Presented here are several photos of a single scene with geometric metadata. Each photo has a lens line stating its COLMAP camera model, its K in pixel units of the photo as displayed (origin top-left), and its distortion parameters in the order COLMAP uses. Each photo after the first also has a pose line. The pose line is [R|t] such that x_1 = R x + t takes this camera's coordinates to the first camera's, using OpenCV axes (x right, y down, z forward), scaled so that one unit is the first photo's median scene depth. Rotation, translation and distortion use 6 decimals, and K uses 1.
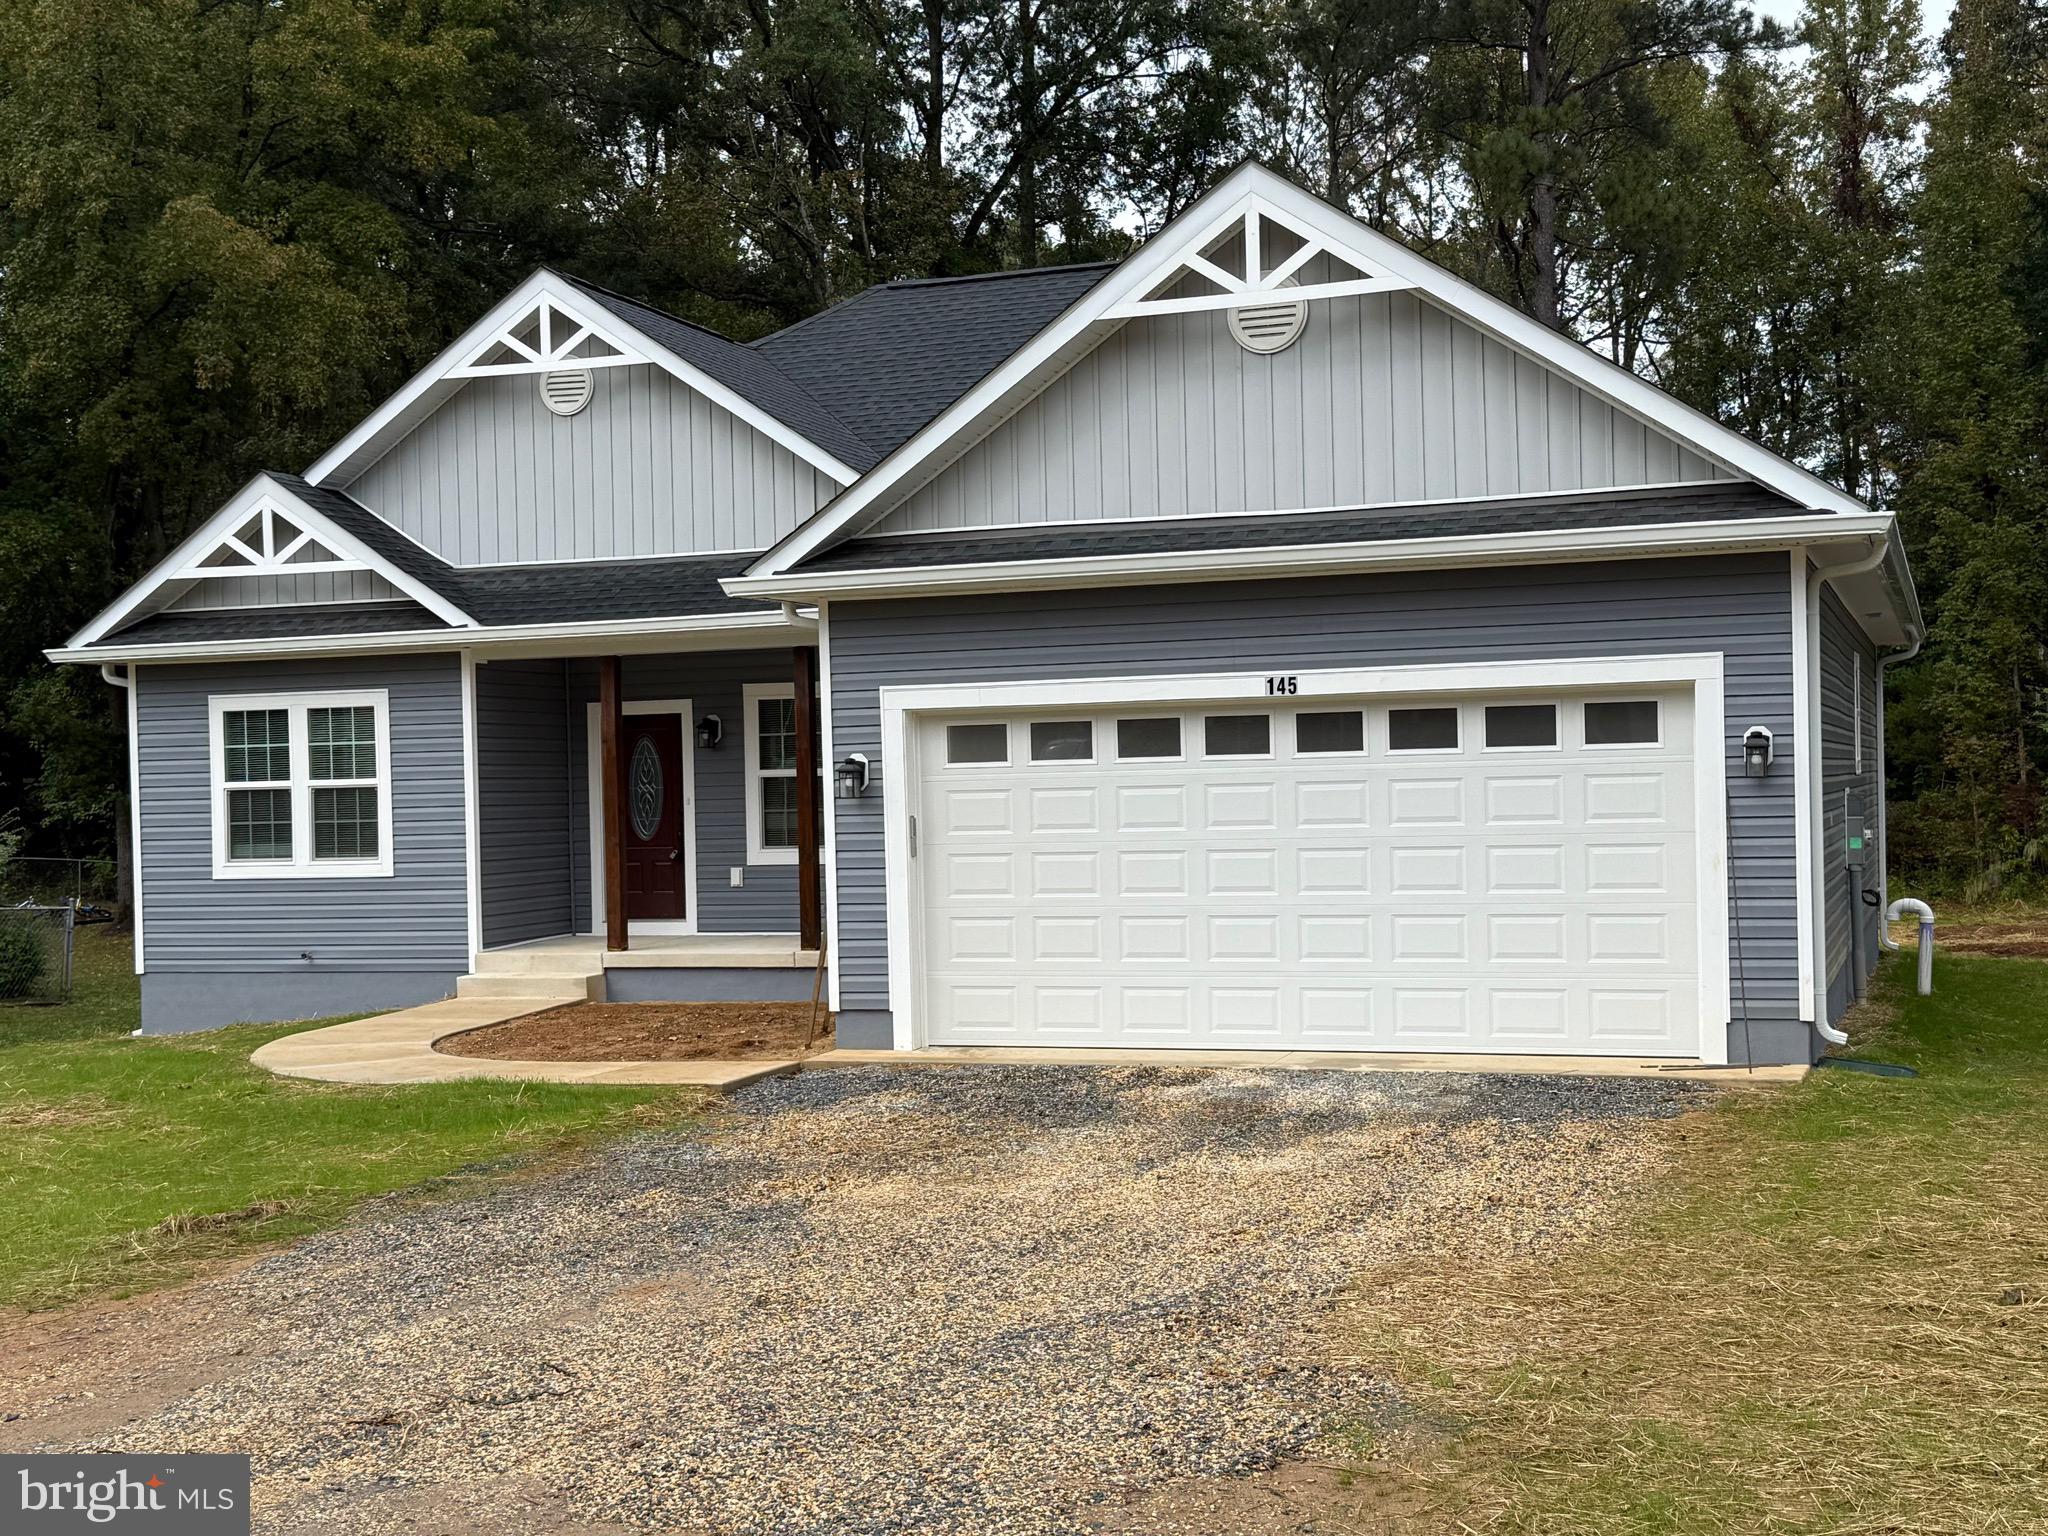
lens RADIAL K [[2554.9, 0, 1024.0], [0, 2554.9, 768.0], [0, 0, 1]] dist [0.086410, -0.012247]
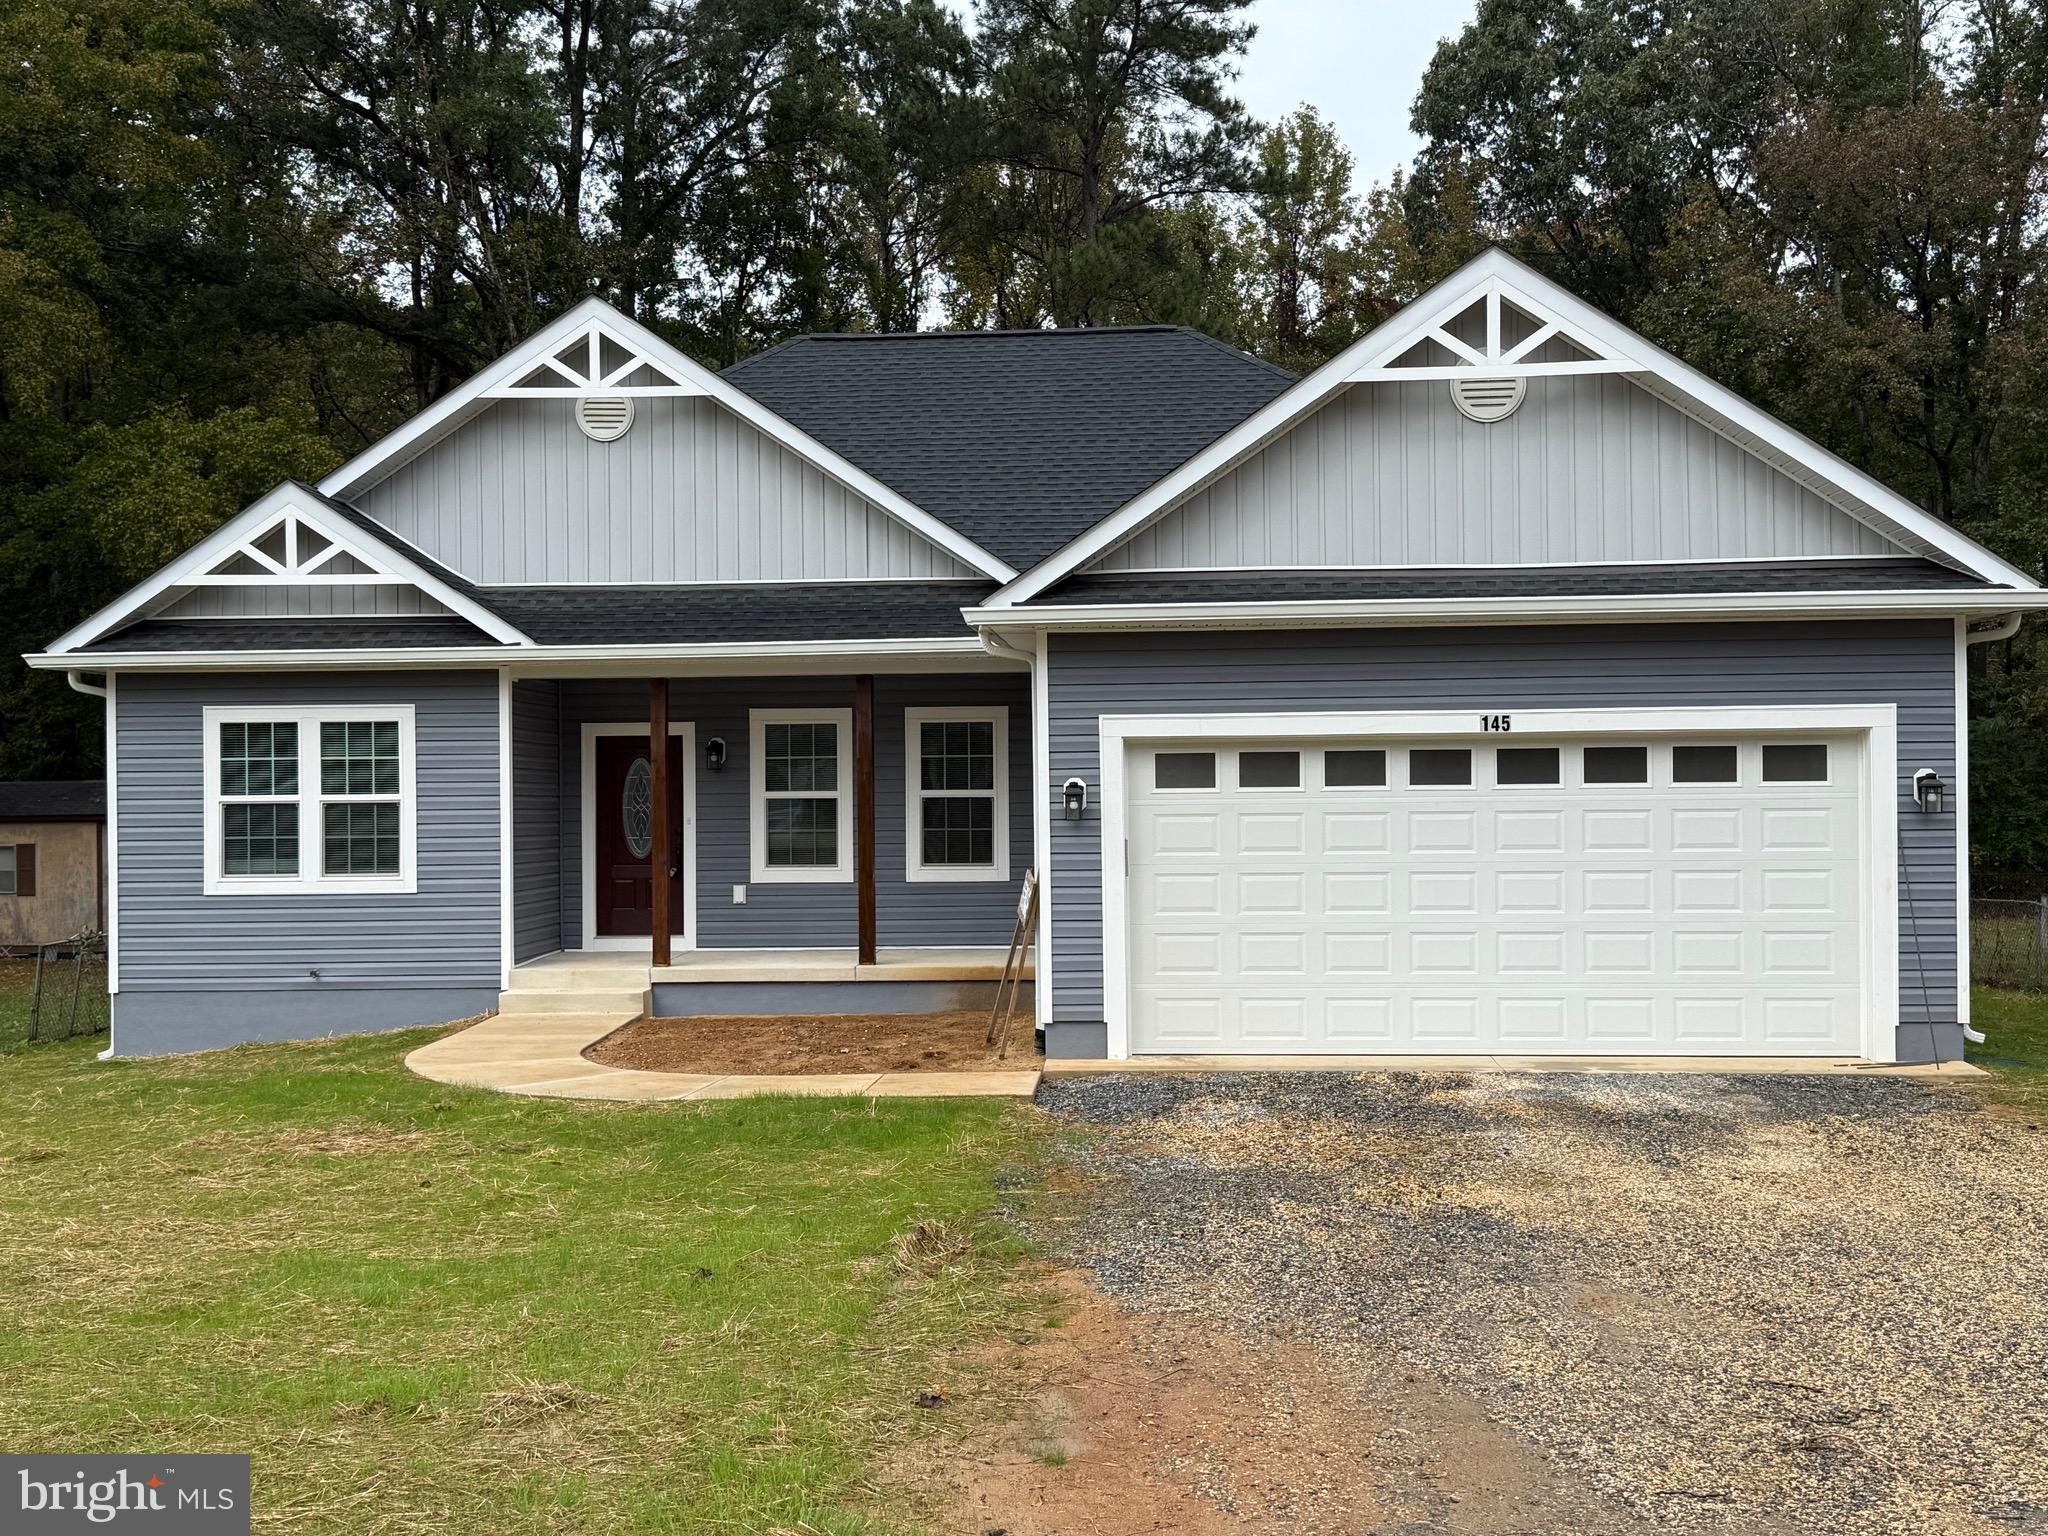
lens RADIAL K [[2285.8, 0, 1024.0], [0, 2285.8, 768.0], [0, 0, 1]] dist [0.150528, -0.343124]
pose [[0.960731, 0.019329, 0.276807, -0.270853], [-0.015636, 0.999757, -0.015542, 0.004135], [-0.277040, 0.010604, 0.960800, 0.076987]]
